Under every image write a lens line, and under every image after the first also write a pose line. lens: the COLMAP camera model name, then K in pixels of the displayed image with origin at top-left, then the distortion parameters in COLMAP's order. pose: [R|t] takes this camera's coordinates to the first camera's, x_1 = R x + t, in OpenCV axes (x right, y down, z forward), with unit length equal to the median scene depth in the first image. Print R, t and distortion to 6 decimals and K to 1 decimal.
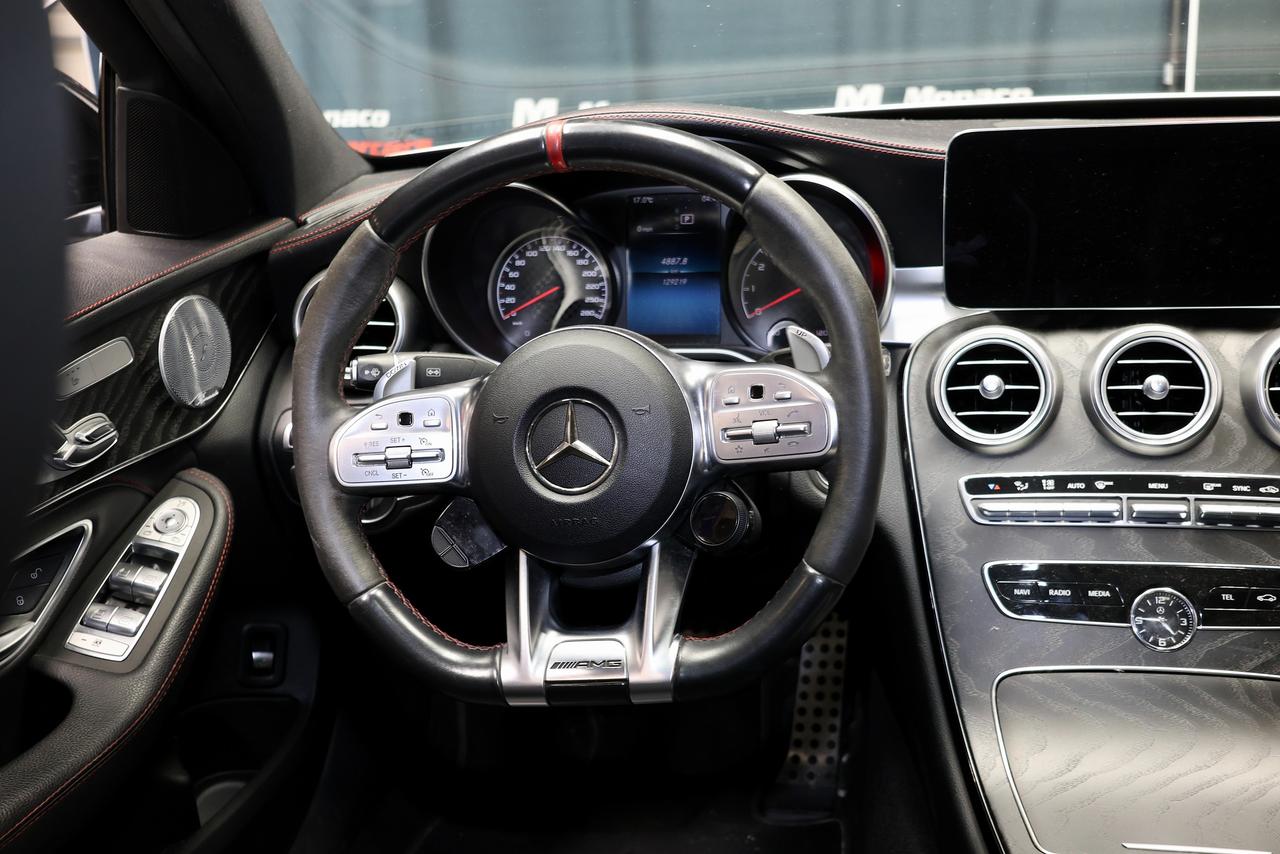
lens RADIAL K [[1313.5, 0, 644.5], [0, 1313.5, 420.4], [0, 0, 1]] dist [-0.019618, 0.000000]
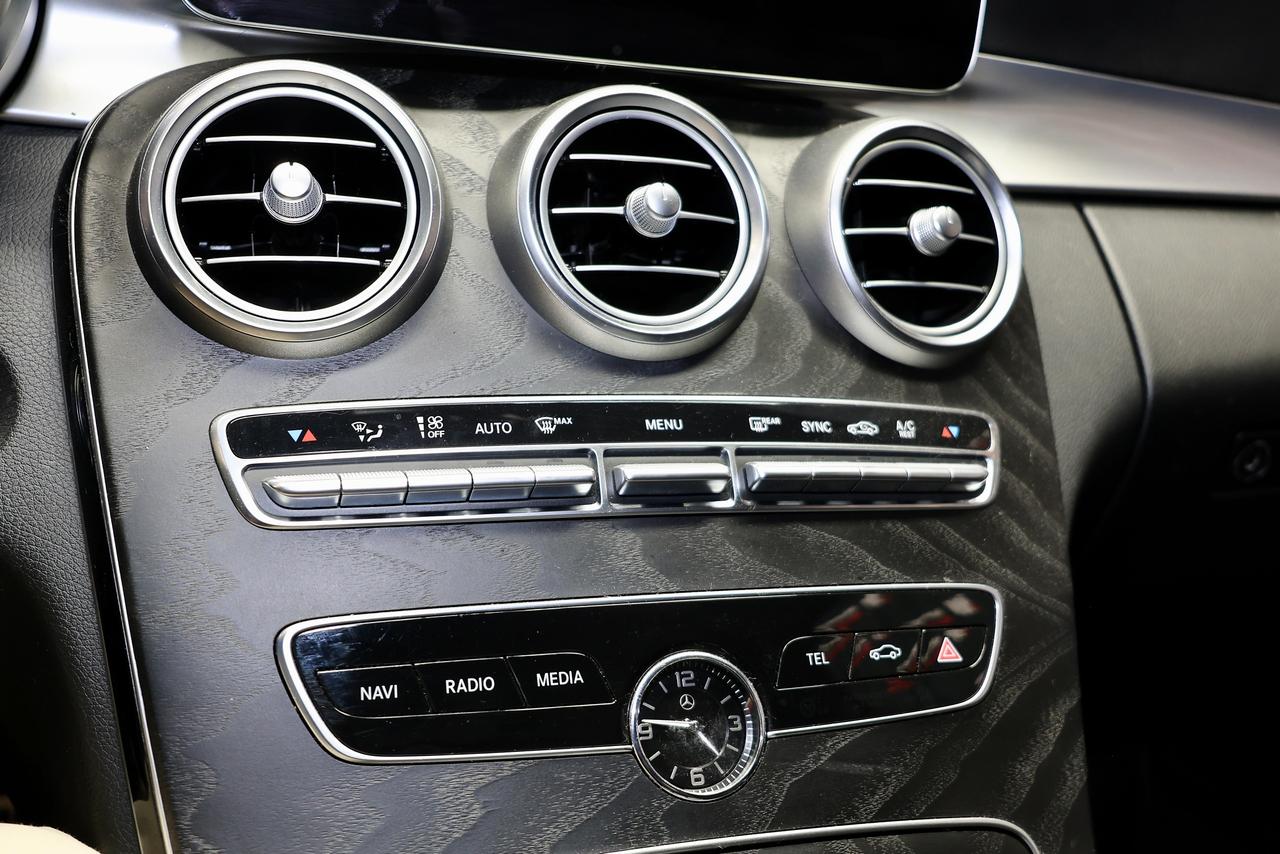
lens RADIAL K [[1318.0, 0, 652.2], [0, 1318.0, 426.4], [0, 0, 1]] dist [0.012834, 0.000000]
pose [[0.848895, -0.007393, 0.528509, 0.146089], [0.020131, 0.999629, -0.018351, 0.058514], [-0.528178, 0.026217, 0.848729, 0.609271]]
